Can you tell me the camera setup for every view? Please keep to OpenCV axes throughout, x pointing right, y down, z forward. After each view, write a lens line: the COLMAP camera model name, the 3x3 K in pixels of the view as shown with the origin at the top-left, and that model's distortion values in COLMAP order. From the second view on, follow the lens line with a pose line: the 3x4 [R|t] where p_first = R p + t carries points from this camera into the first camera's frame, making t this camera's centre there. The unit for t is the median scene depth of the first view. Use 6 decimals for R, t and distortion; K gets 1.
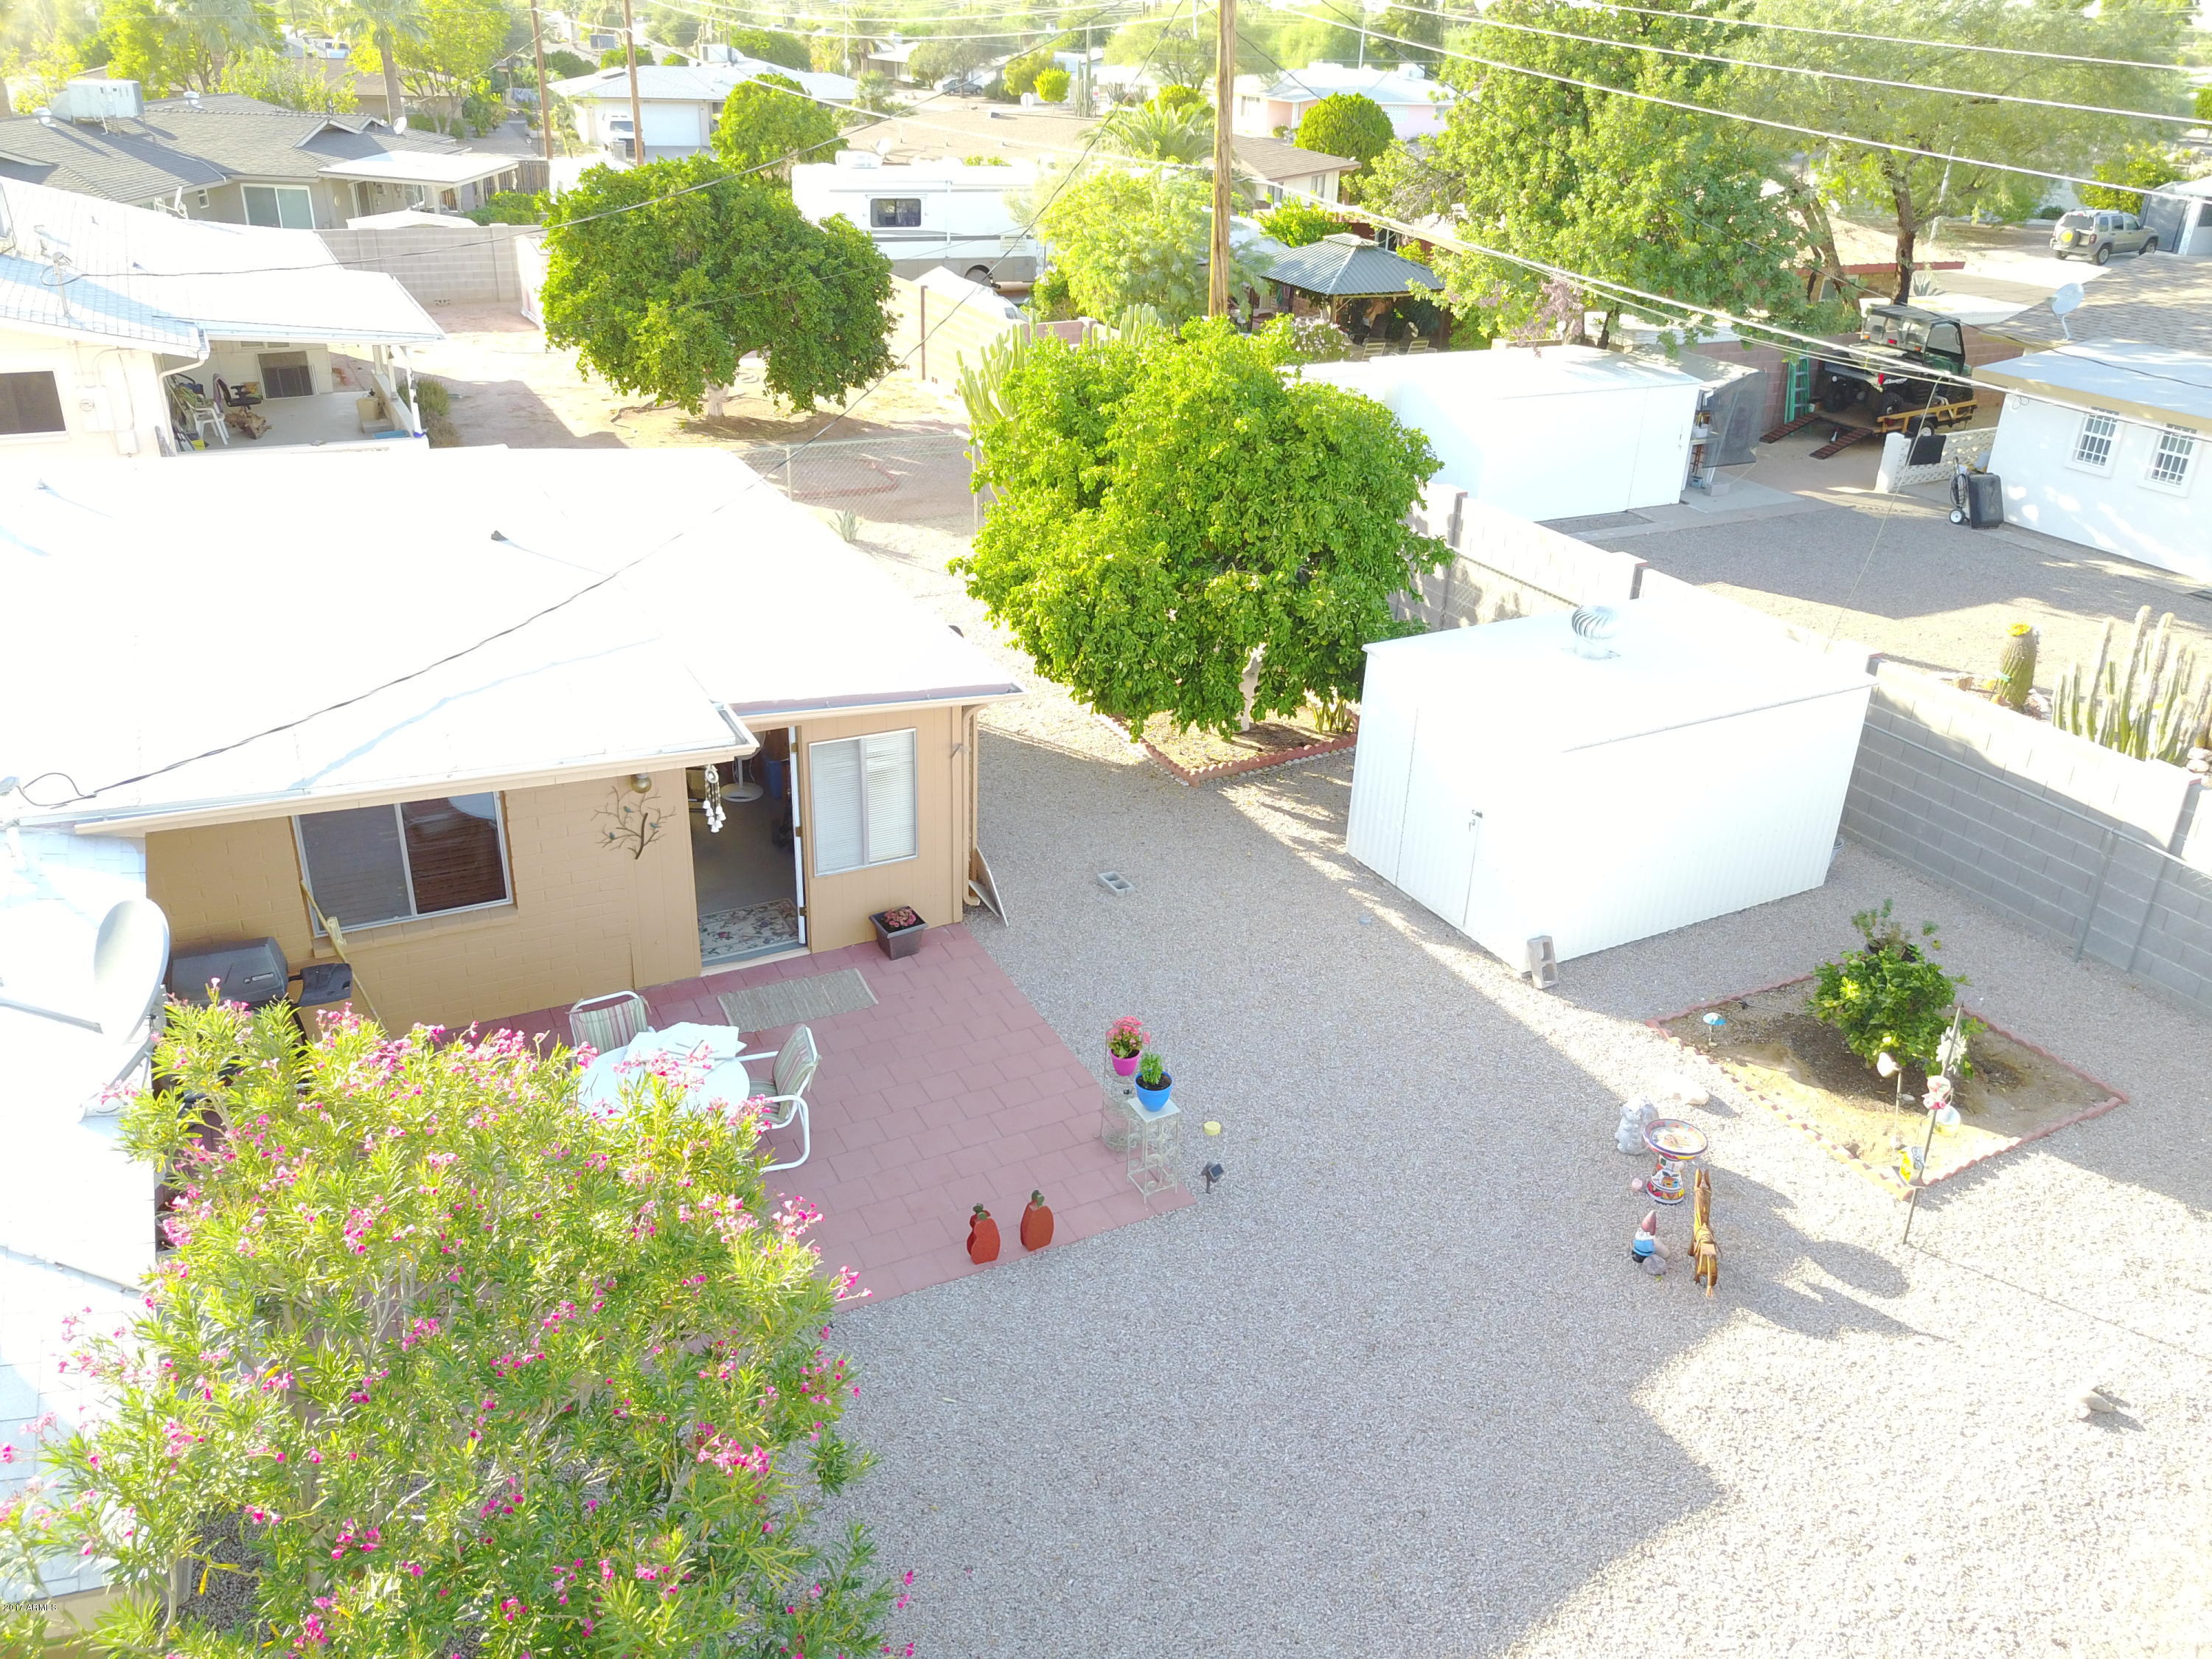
lens RADIAL K [[1715.9, 0, 1106.0], [0, 1715.9, 829.5], [0, 0, 1]] dist [-0.016628, 0.017601]
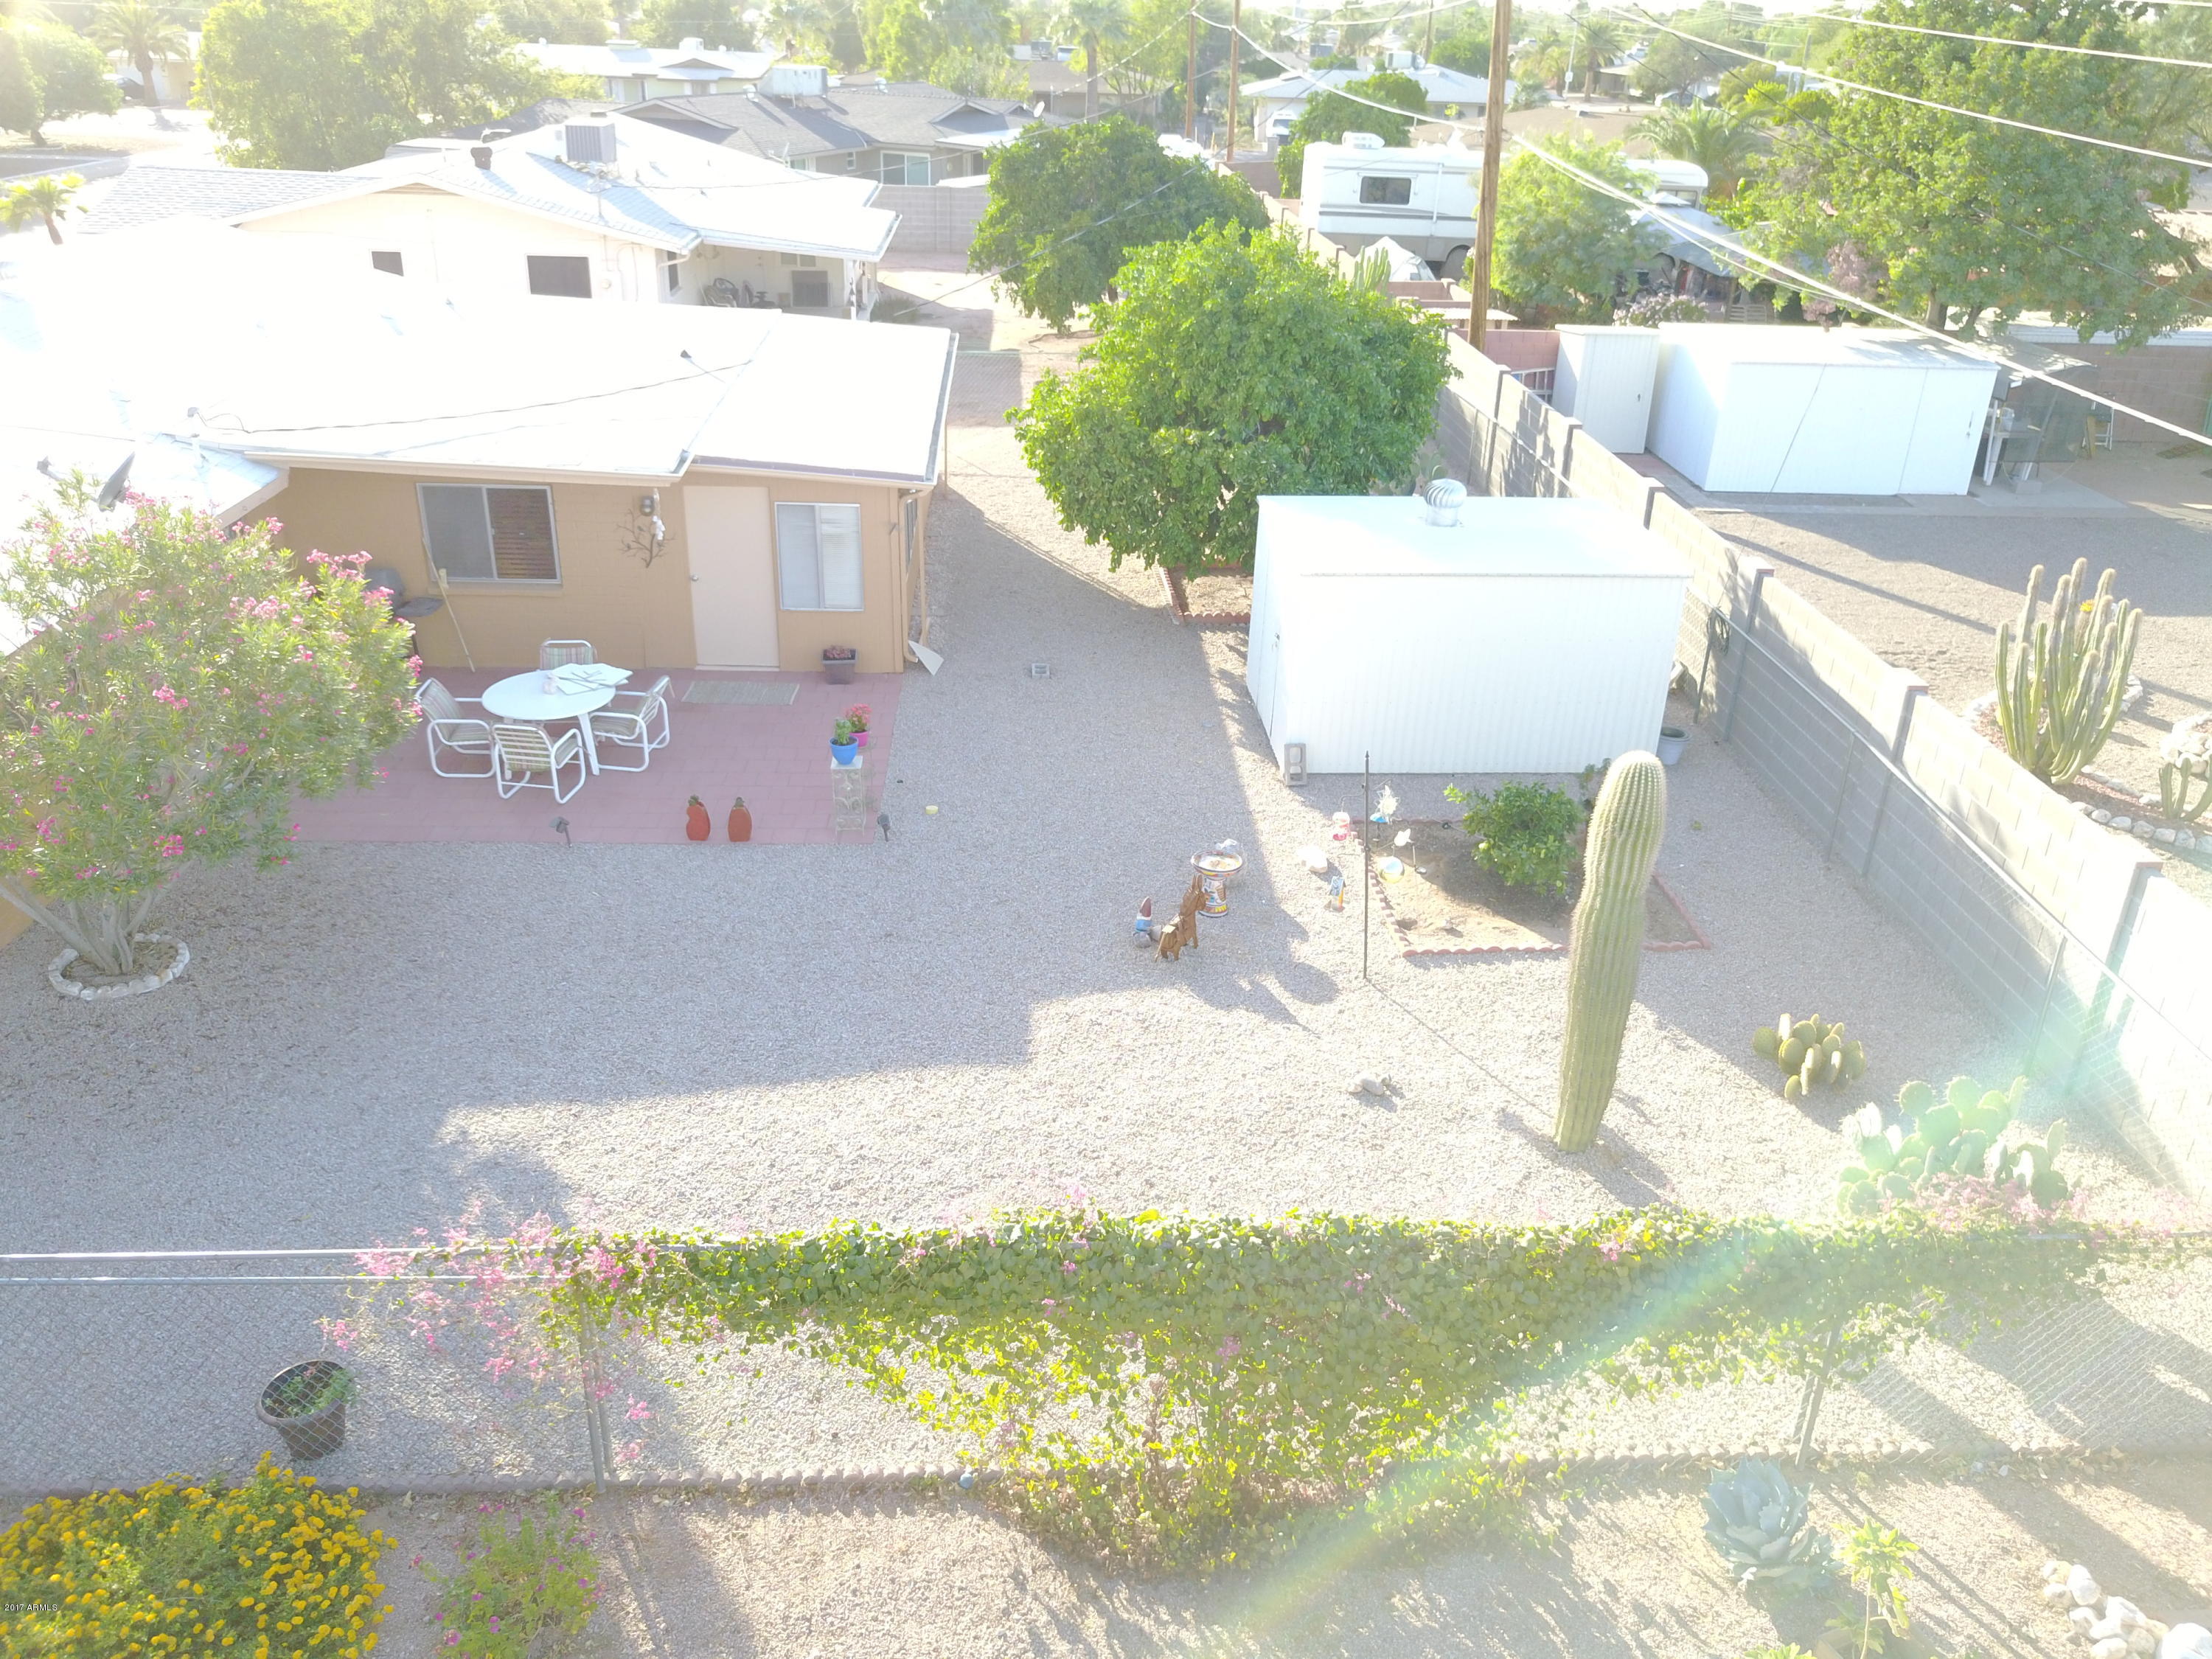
lens RADIAL K [[1732.8, 0, 1109.7], [0, 1732.8, 864.0], [0, 0, 1]] dist [0.051697, -0.139739]
pose [[0.903670, 0.182336, -0.387471, 0.554129], [-0.183492, 0.982420, 0.034363, 0.115223], [0.386925, 0.040045, 0.921241, -0.118051]]
